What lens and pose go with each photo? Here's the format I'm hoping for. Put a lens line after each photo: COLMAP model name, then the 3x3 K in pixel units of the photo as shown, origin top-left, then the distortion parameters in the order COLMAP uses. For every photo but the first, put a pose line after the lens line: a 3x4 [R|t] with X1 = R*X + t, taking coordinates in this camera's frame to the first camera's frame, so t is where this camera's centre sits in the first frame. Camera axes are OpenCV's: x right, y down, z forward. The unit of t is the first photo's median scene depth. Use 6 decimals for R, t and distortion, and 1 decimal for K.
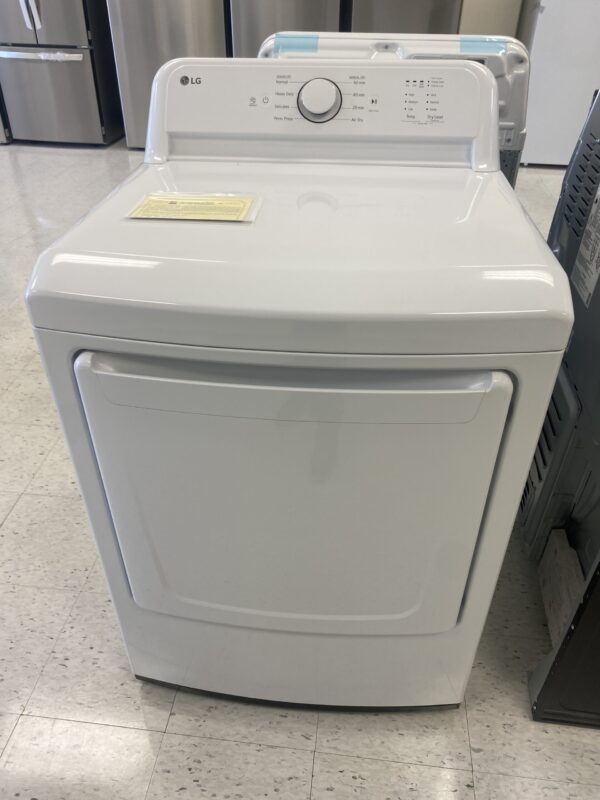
lens RADIAL K [[569.6, 0, 300.0], [0, 569.6, 400.0], [0, 0, 1]] dist [0.002612, -0.001237]
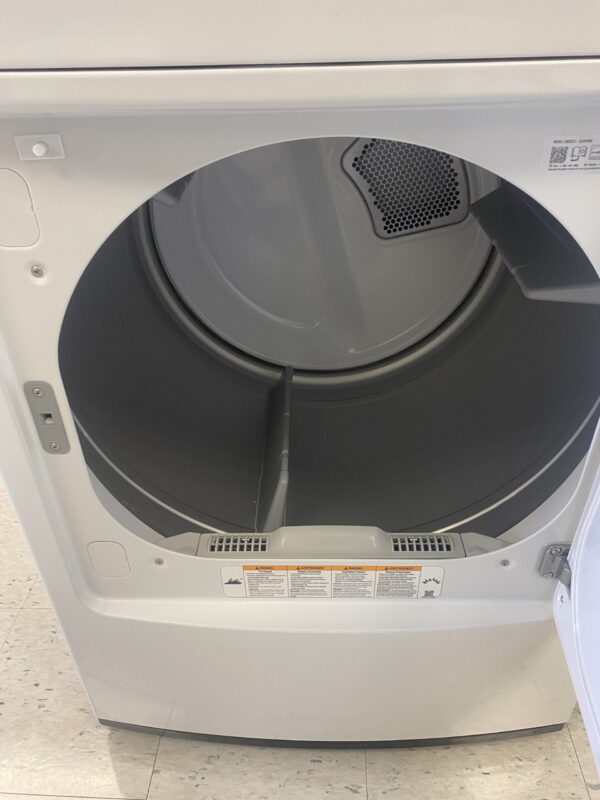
lens RADIAL K [[576.3, 0, 300.0], [0, 576.3, 400.0], [0, 0, 1]] dist [-0.001333, -0.001189]
pose [[0.997107, -0.052200, 0.055253, -0.065197], [0.053628, 0.998256, -0.024690, 0.128664], [-0.053867, 0.027582, 0.998167, 0.283843]]
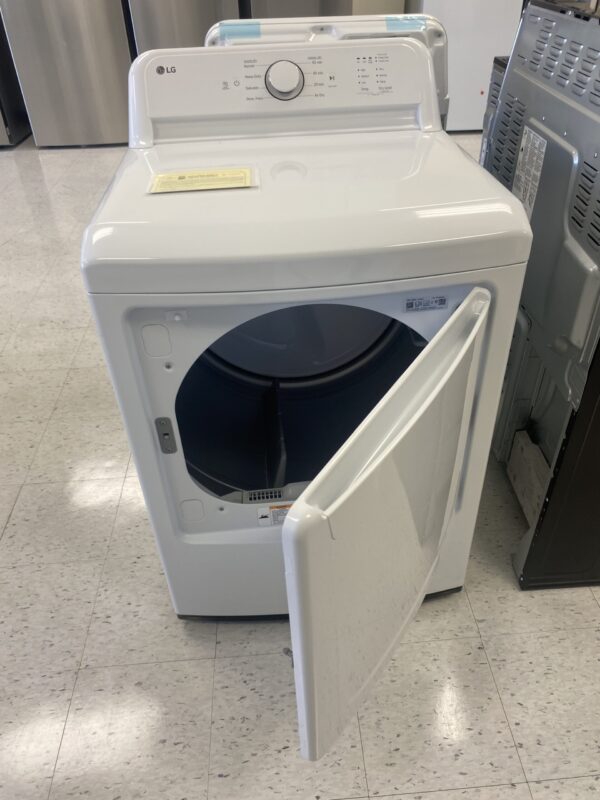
lens RADIAL K [[569.6, 0, 300.0], [0, 569.6, 400.0], [0, 0, 1]] dist [0.002612, -0.001237]
pose [[0.983452, -0.134553, 0.121319, -0.140328], [0.131883, 0.990817, 0.029814, 0.068477], [-0.124216, -0.013320, 0.992166, -0.125693]]
